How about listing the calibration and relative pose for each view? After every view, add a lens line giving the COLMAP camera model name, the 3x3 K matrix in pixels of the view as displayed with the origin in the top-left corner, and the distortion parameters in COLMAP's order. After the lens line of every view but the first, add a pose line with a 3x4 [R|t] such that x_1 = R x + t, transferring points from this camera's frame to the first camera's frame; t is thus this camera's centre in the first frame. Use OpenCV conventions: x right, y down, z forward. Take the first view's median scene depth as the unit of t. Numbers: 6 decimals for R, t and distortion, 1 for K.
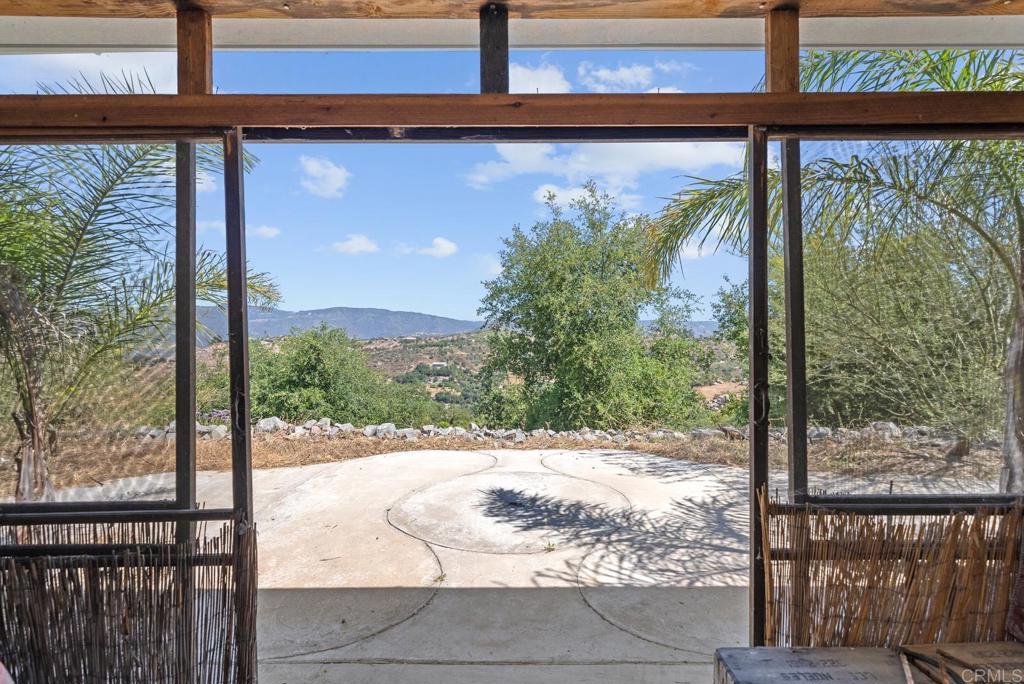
lens RADIAL K [[480.6, 0, 517.2], [0, 480.6, 340.9], [0, 0, 1]] dist [-0.000960, -0.000151]
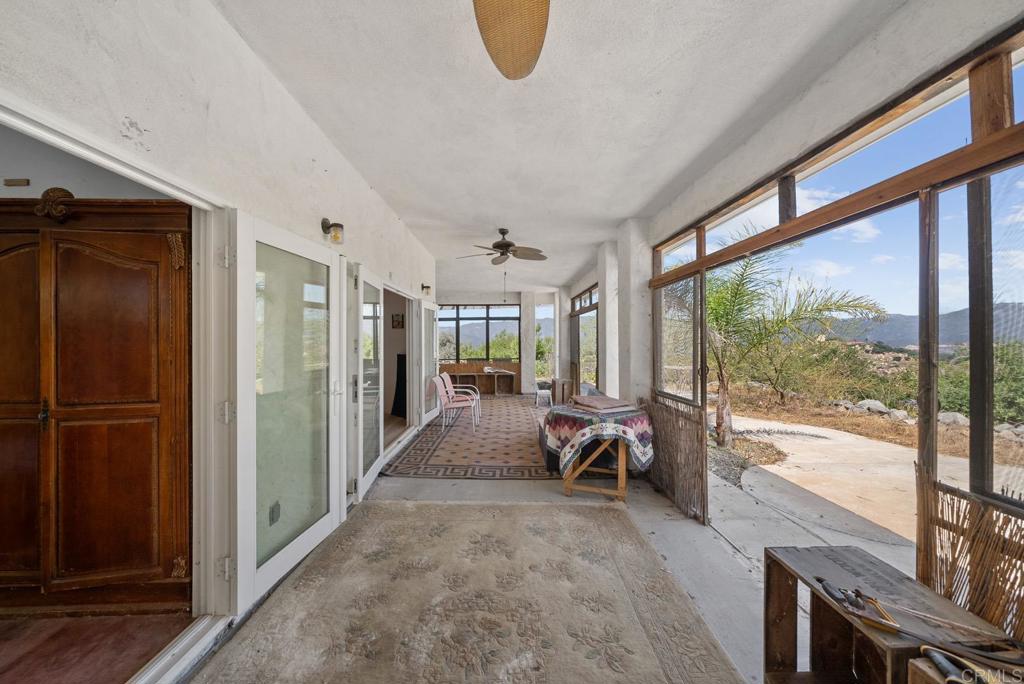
lens RADIAL K [[352.9, 0, 510.1], [0, 352.9, 340.4], [0, 0, 1]] dist [-0.005979, 0.000622]
pose [[0.008935, 0.002104, -0.999958, 0.724687], [-0.001967, 0.999996, 0.002087, -0.016525], [0.999958, 0.001949, 0.008939, -0.068606]]
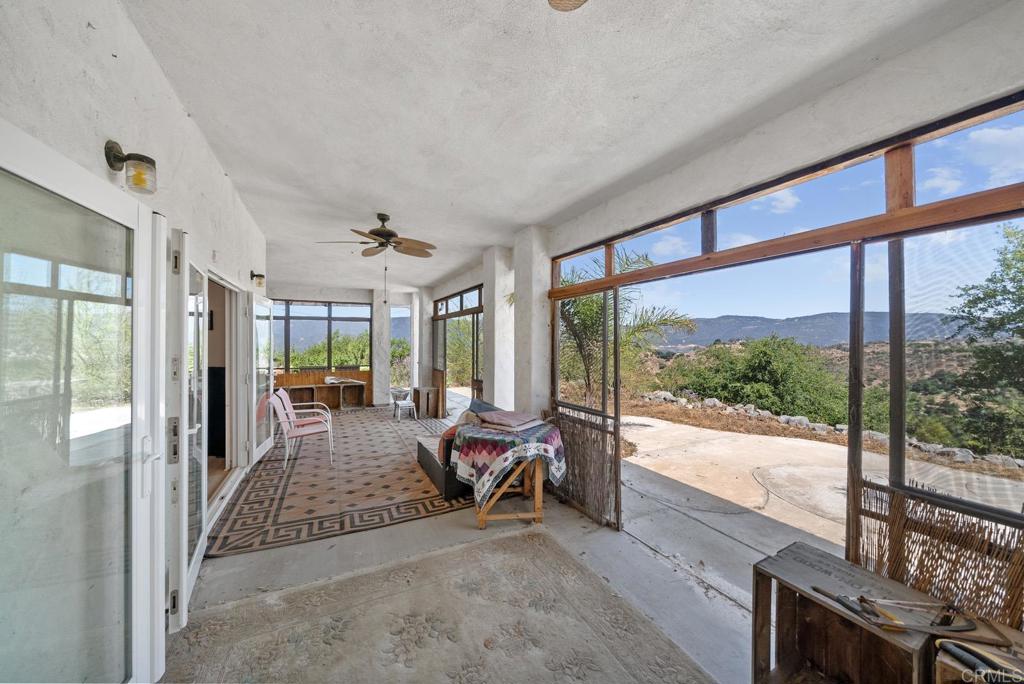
lens RADIAL K [[352.9, 0, 511.6], [0, 352.9, 342.2], [0, 0, 1]] dist [-0.005979, 0.000622]
pose [[0.463367, 0.007001, -0.886139, 0.505099], [-0.009036, 0.999954, 0.003176, -0.051055], [0.886121, 0.006536, 0.463409, -0.275501]]
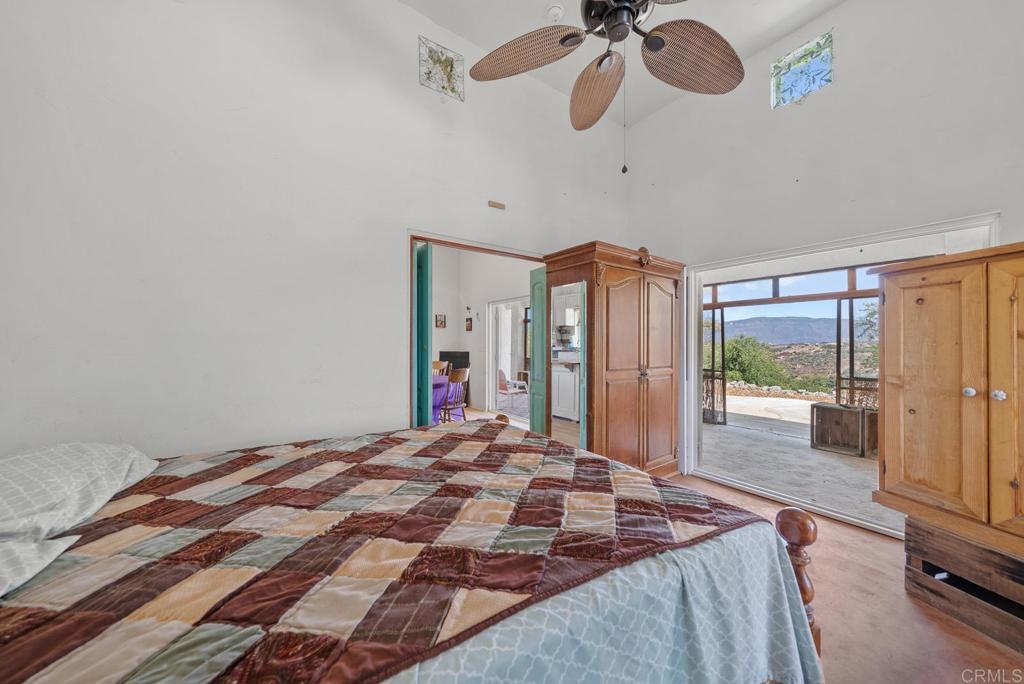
lens RADIAL K [[352.9, 0, 511.7], [0, 352.9, 343.2], [0, 0, 1]] dist [-0.005979, 0.000622]
pose [[0.569607, 0.006827, -0.821889, 0.768321], [-0.011033, 0.999939, 0.000660, 0.016661], [0.821843, 0.008692, 0.569648, -1.857480]]
